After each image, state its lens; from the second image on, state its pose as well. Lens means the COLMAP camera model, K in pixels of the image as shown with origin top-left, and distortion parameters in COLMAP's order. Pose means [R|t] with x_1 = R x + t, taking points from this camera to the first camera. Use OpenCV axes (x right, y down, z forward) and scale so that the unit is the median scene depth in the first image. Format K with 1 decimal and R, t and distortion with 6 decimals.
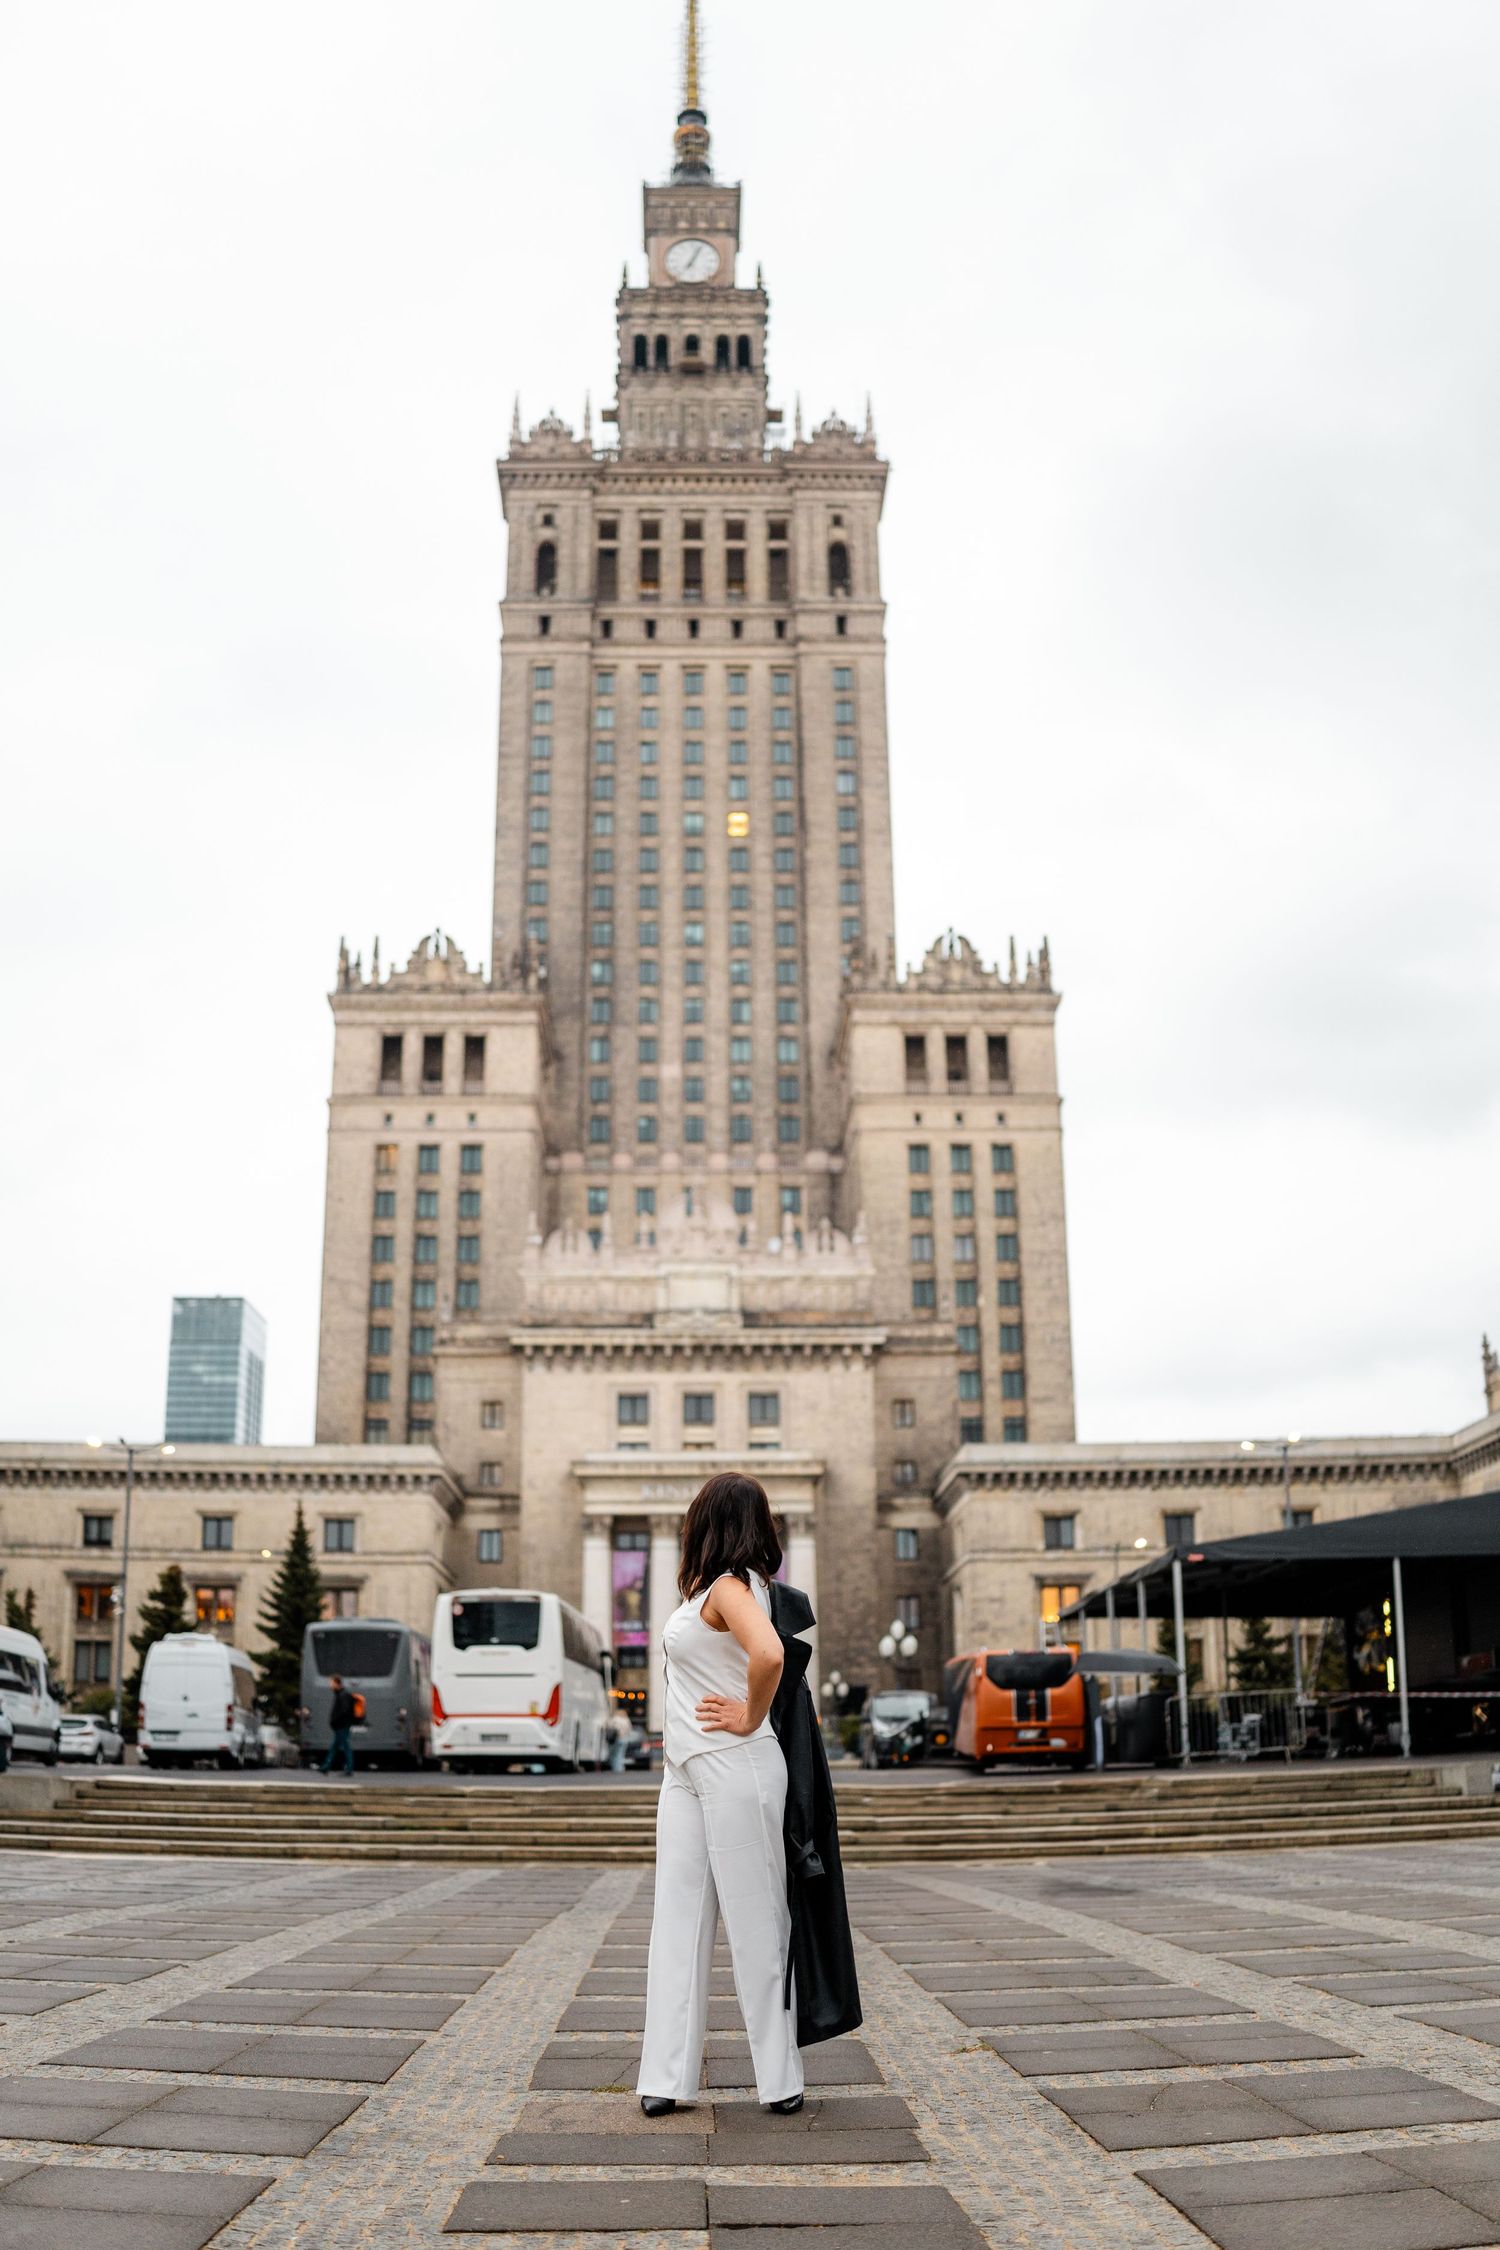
lens RADIAL K [[2132.9, 0, 750.4], [0, 2132.9, 1109.8], [0, 0, 1]] dist [-0.200318, 0.015238]
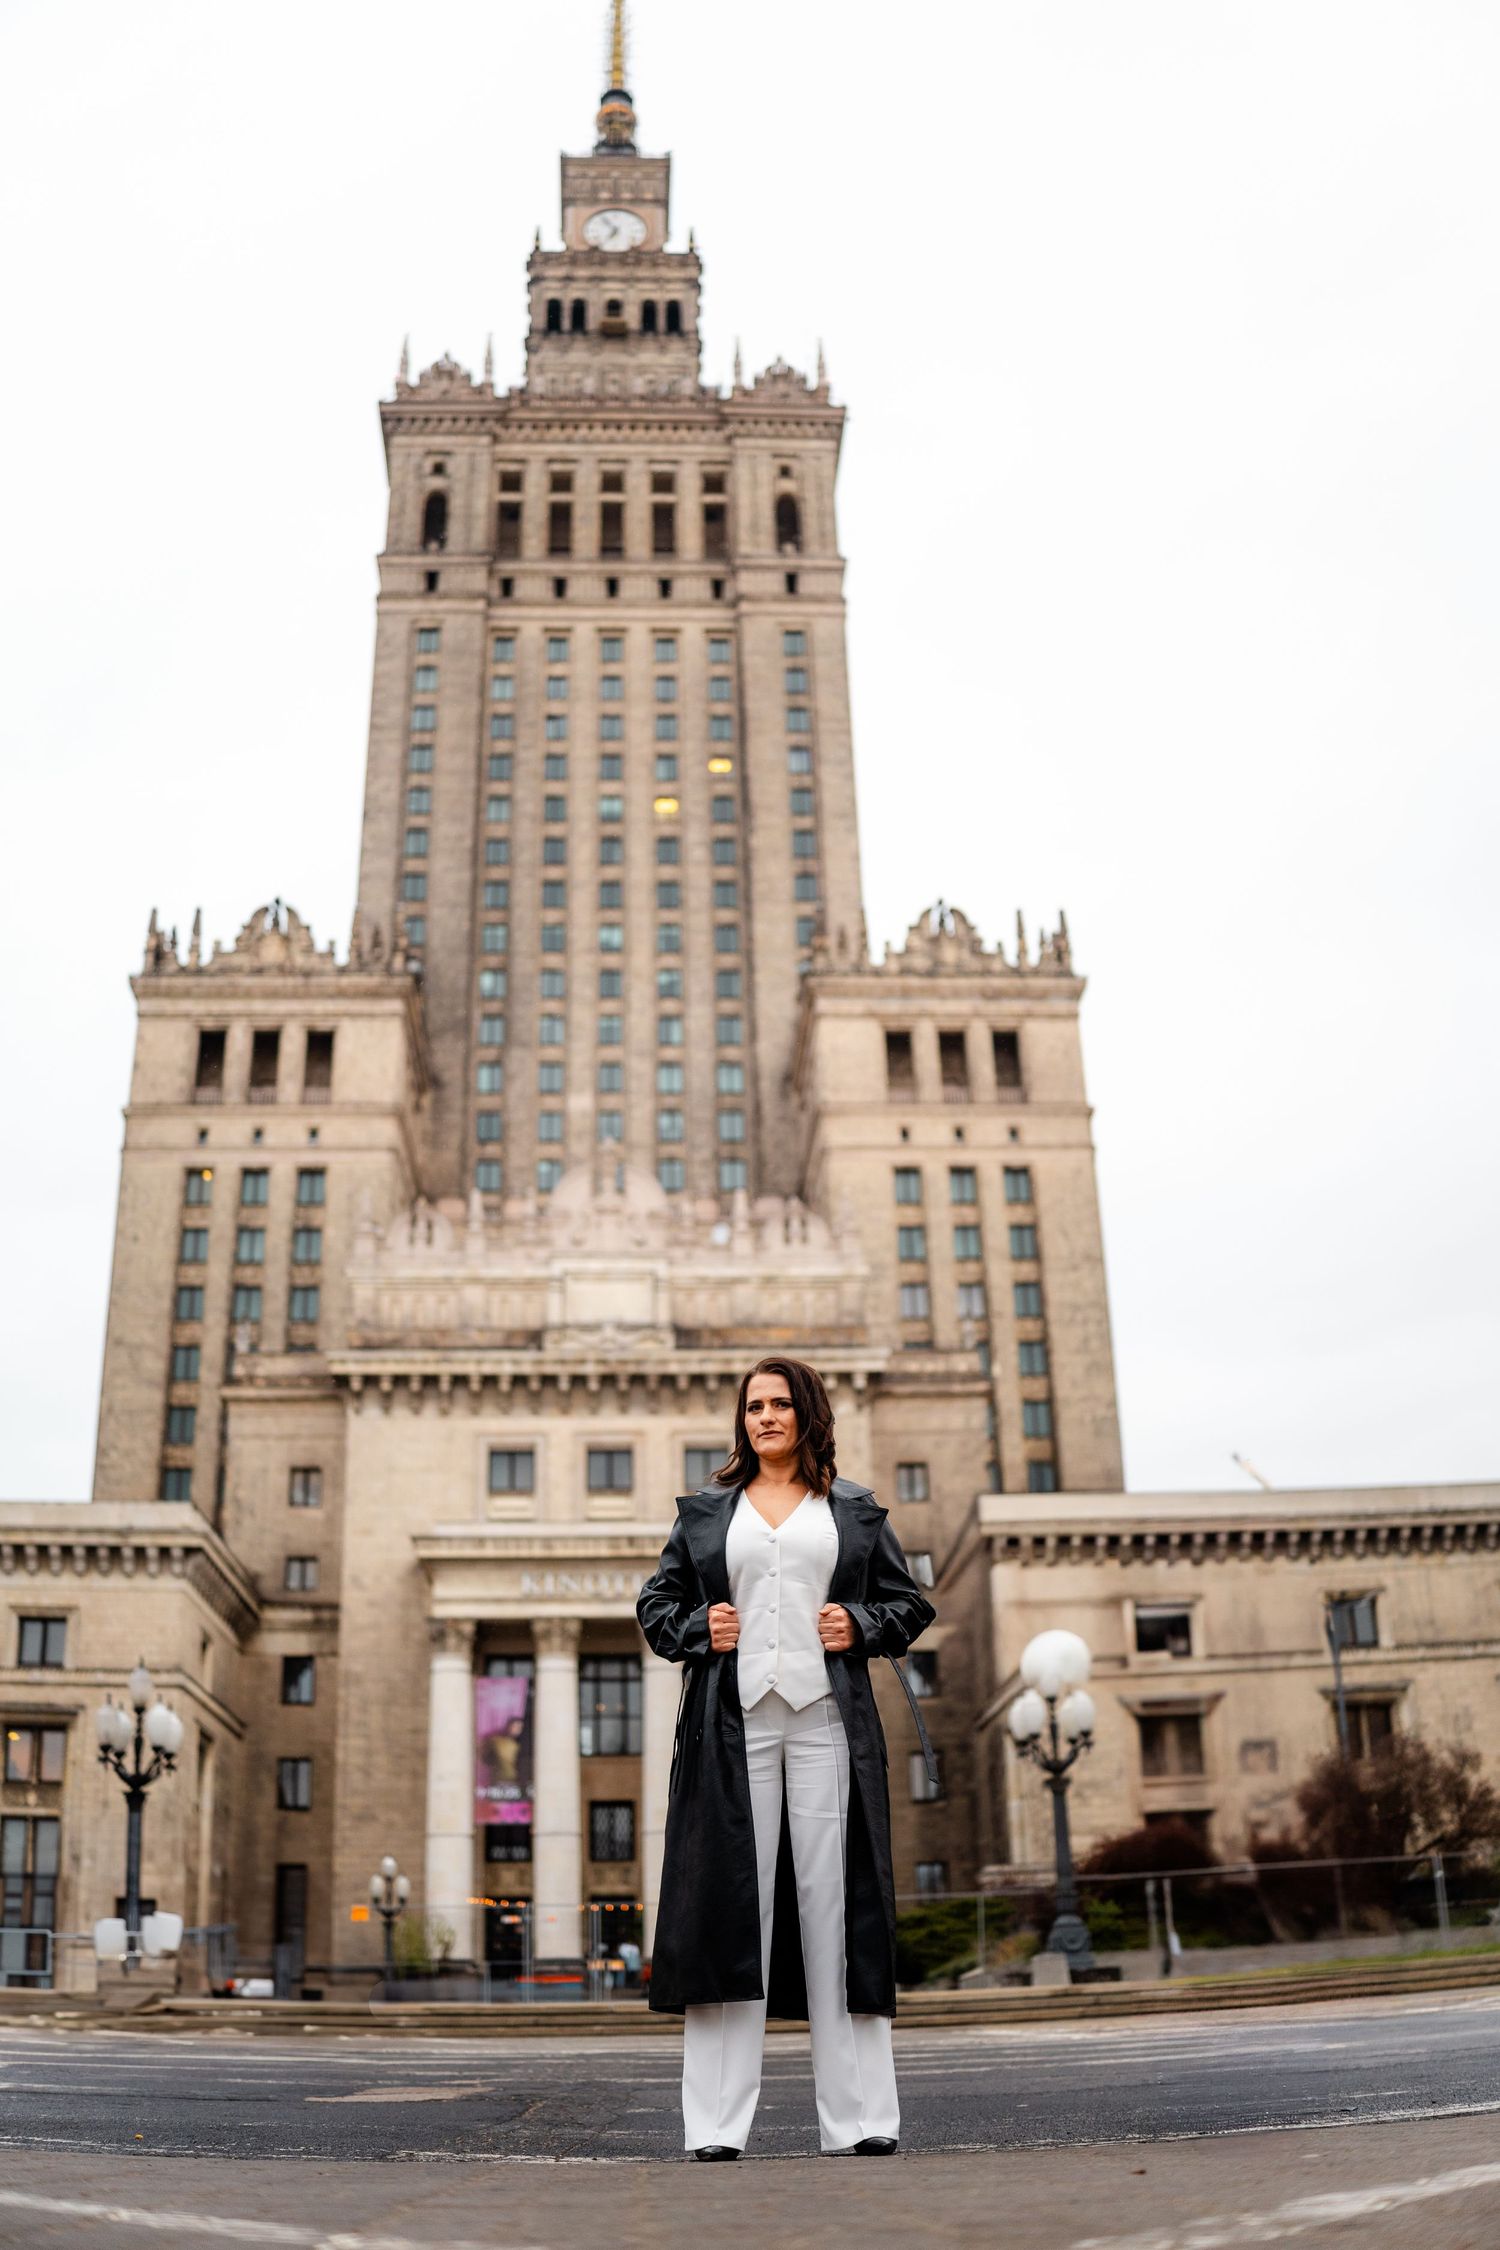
lens RADIAL K [[2067.8, 0, 750.0], [0, 2067.8, 1125.0], [0, 0, 1]] dist [-0.197899, 0.003686]
pose [[0.999382, -0.003108, 0.035022, -0.002007], [0.007215, 0.993016, -0.117763, 0.087481], [-0.034412, 0.117943, 0.992424, 0.275454]]
